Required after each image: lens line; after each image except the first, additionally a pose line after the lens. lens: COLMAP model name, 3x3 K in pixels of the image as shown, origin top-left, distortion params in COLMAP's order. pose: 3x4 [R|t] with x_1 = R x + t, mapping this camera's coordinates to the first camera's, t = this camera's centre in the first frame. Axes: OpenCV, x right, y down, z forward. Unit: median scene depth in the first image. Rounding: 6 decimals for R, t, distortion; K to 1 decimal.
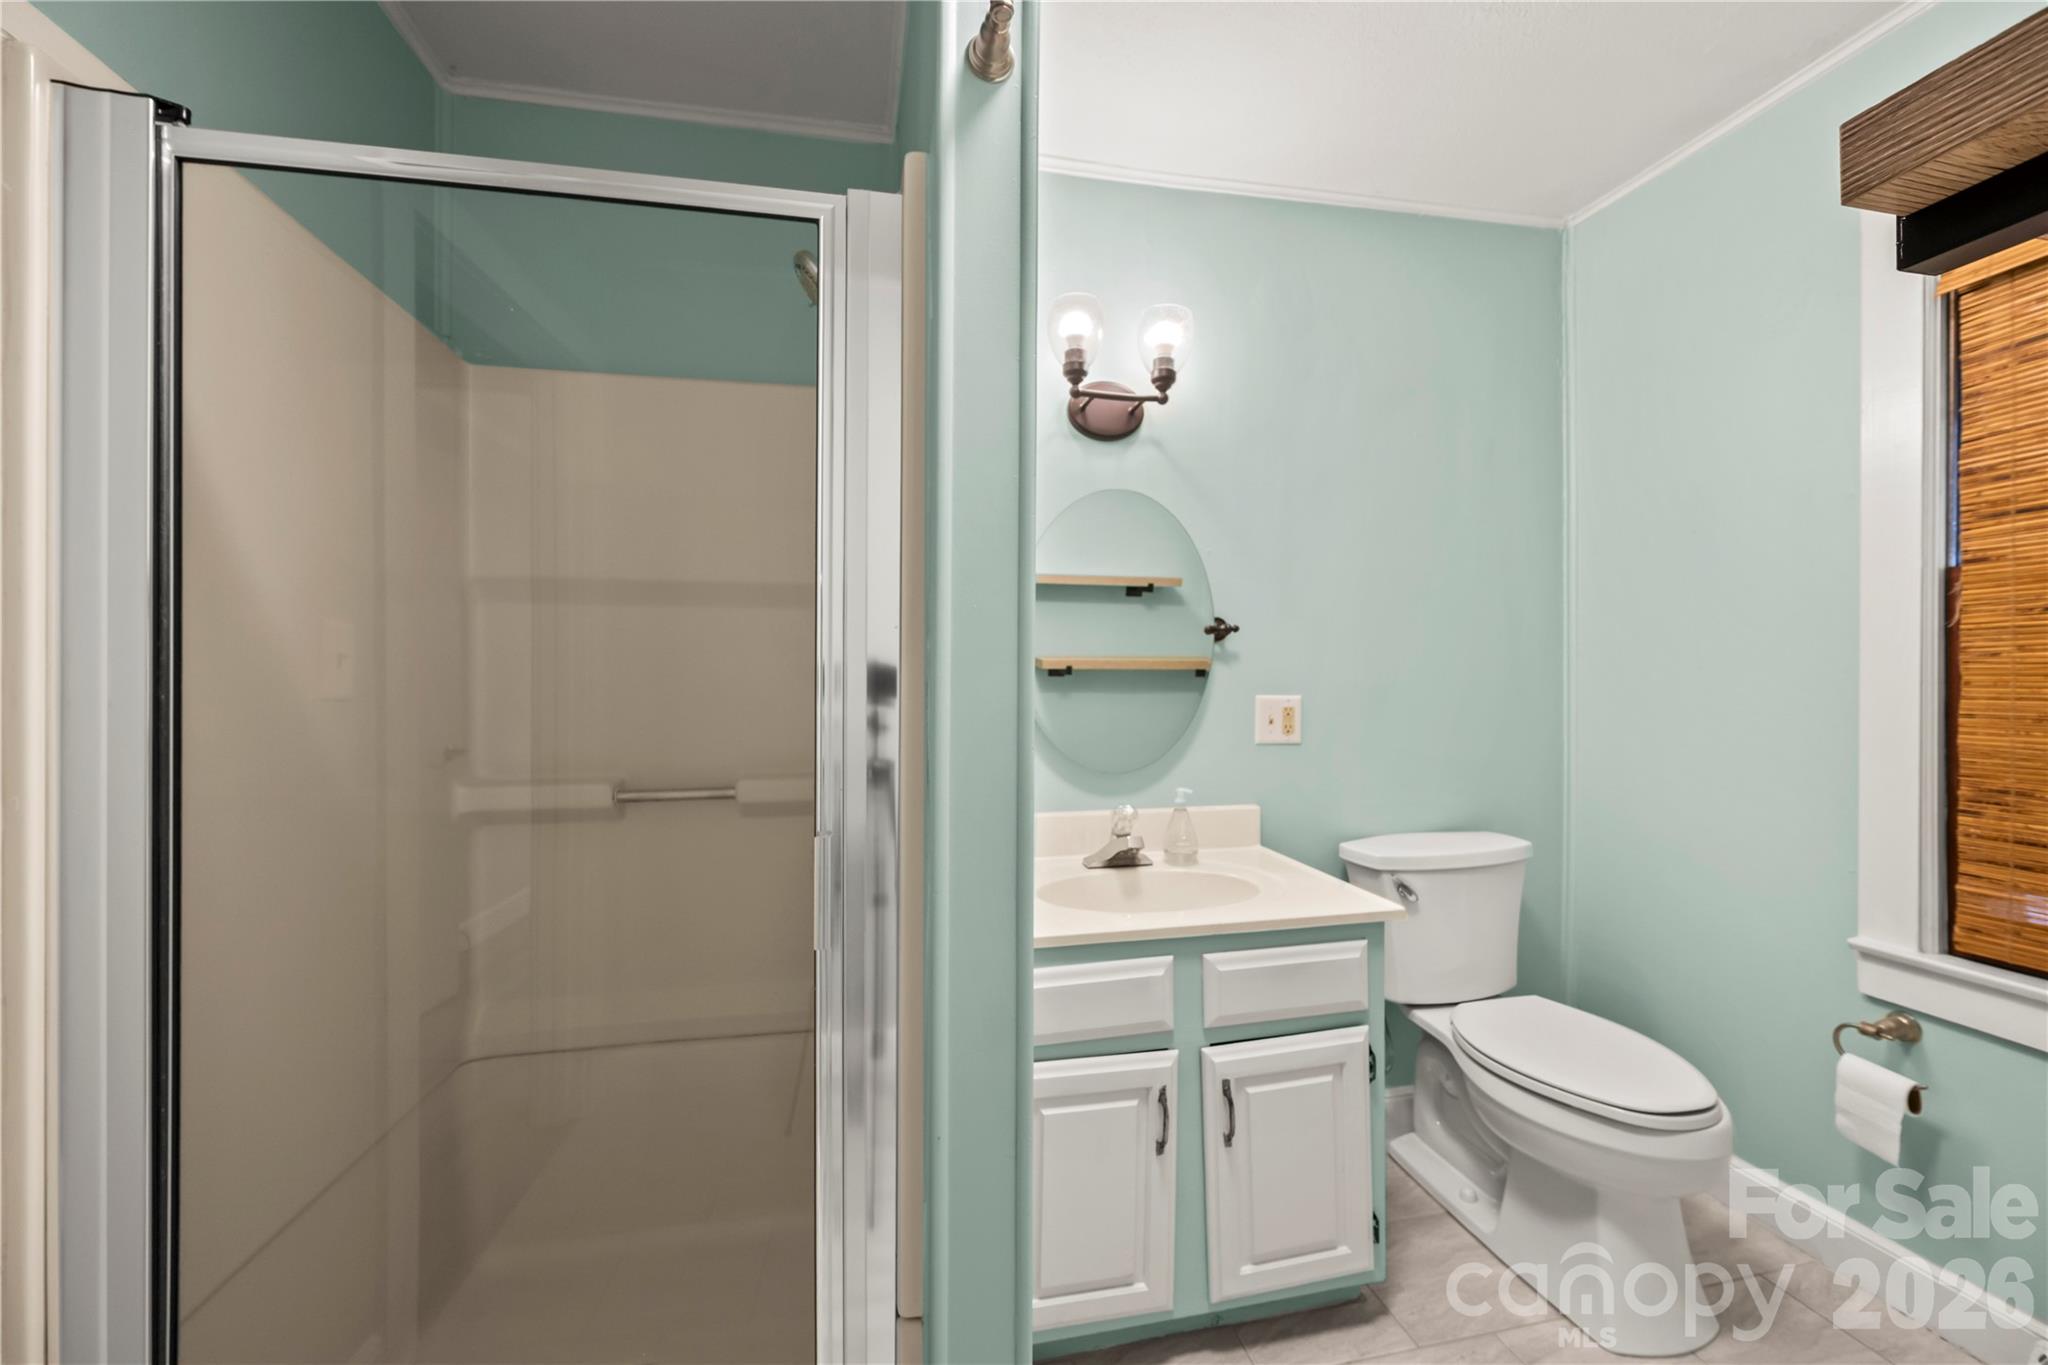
lens RADIAL K [[813.5, 0, 1026.8], [0, 813.5, 676.6], [0, 0, 1]] dist [-0.001897, 0.000264]
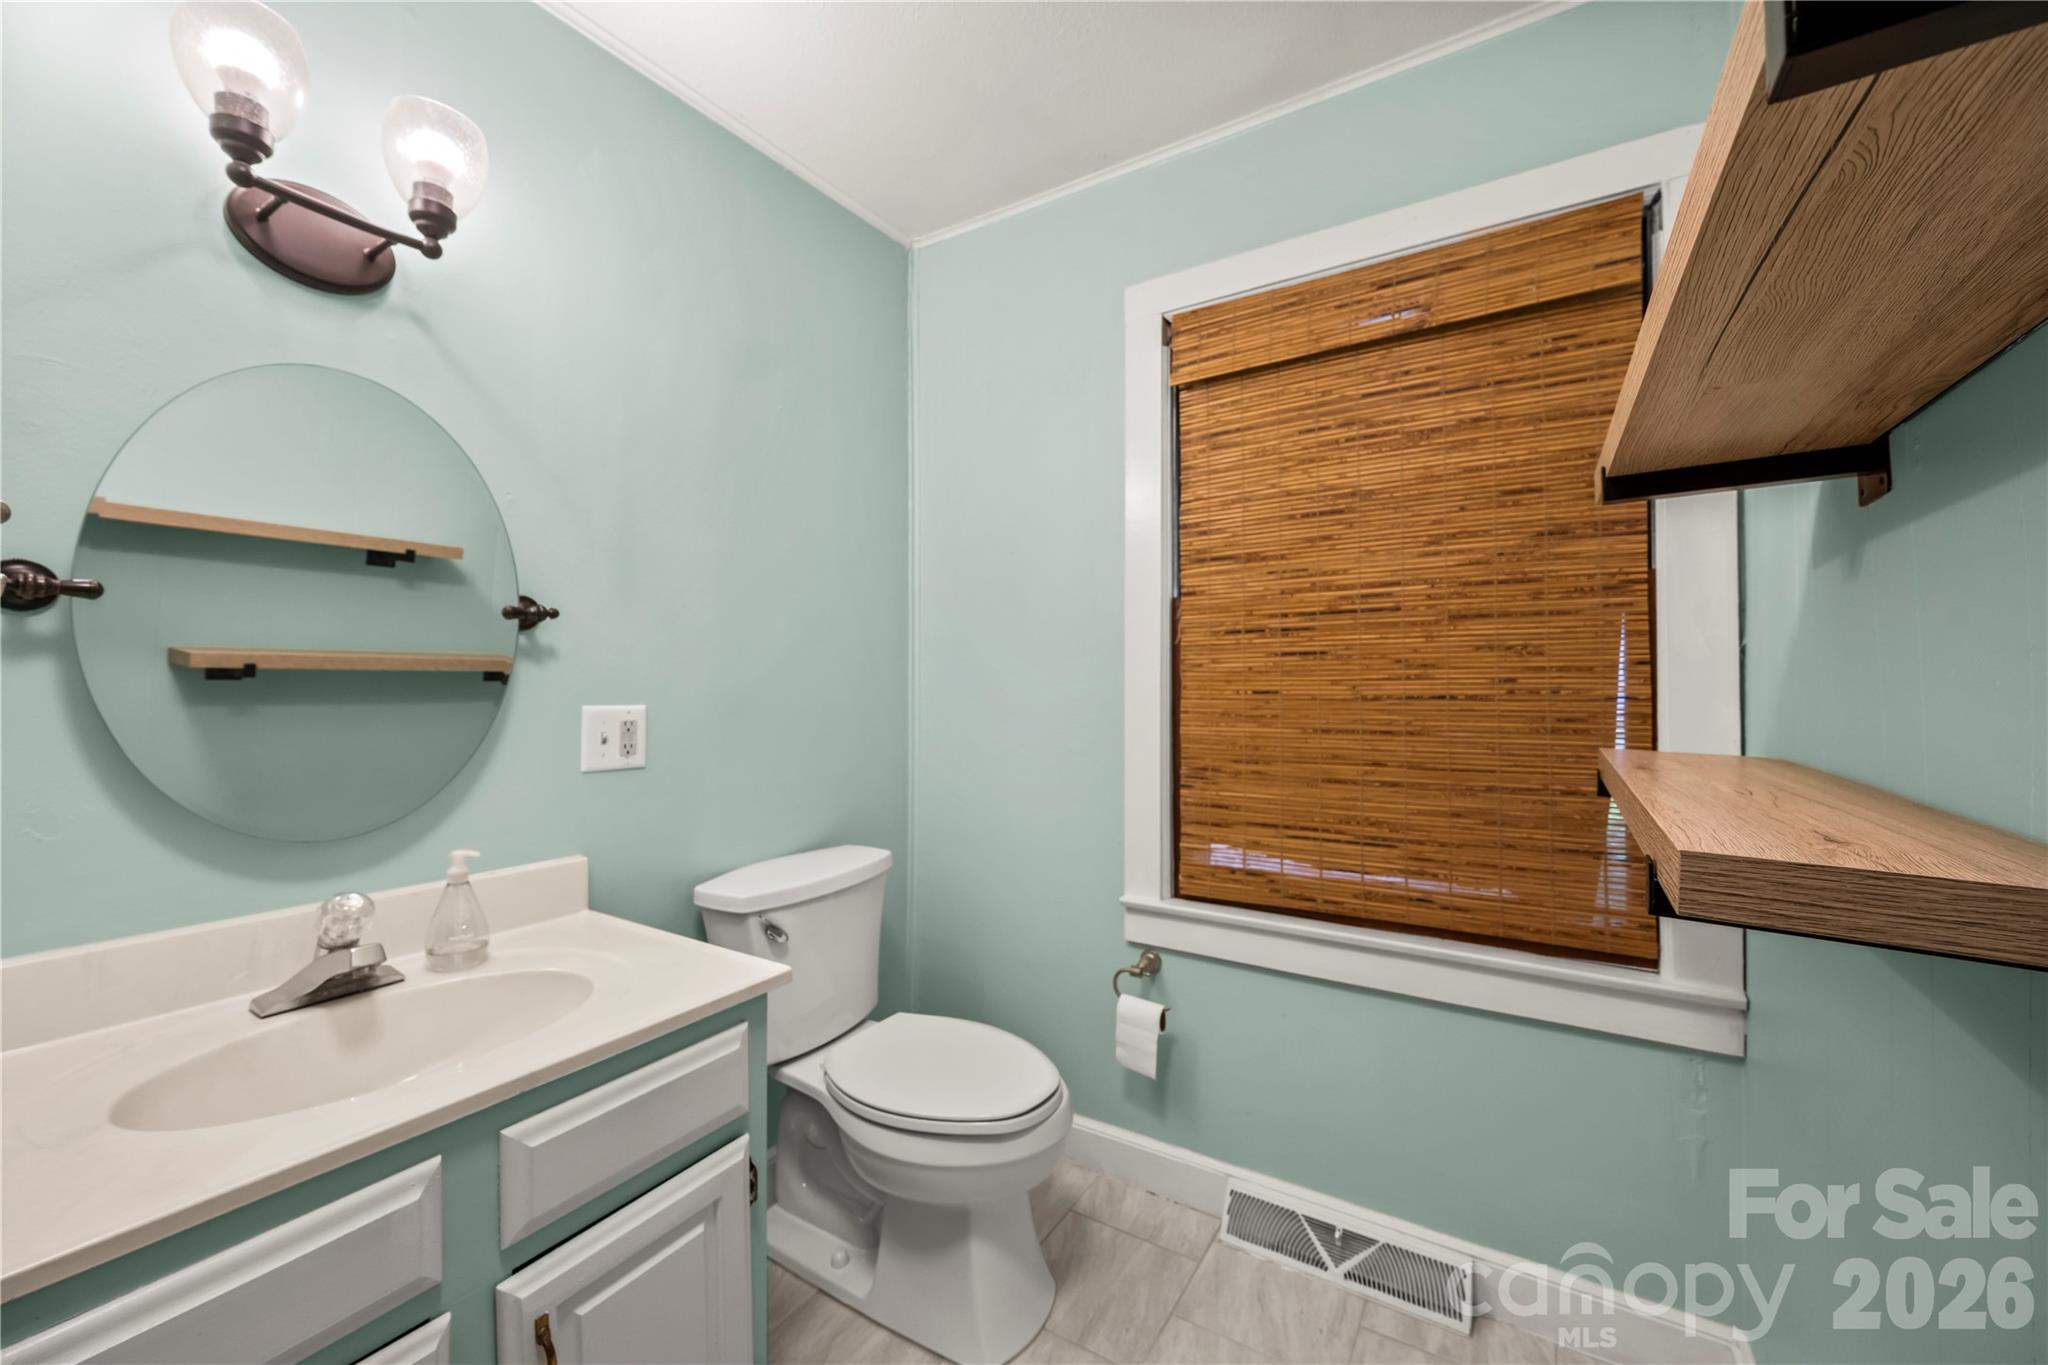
lens RADIAL K [[813.5, 0, 1033.2], [0, 813.5, 673.8], [0, 0, 1]] dist [-0.001897, 0.000264]
pose [[0.695420, 0.008865, 0.718549, 0.041871], [-0.001944, 0.999943, -0.010455, 0.000602], [-0.718601, 0.005874, 0.695397, 0.224632]]
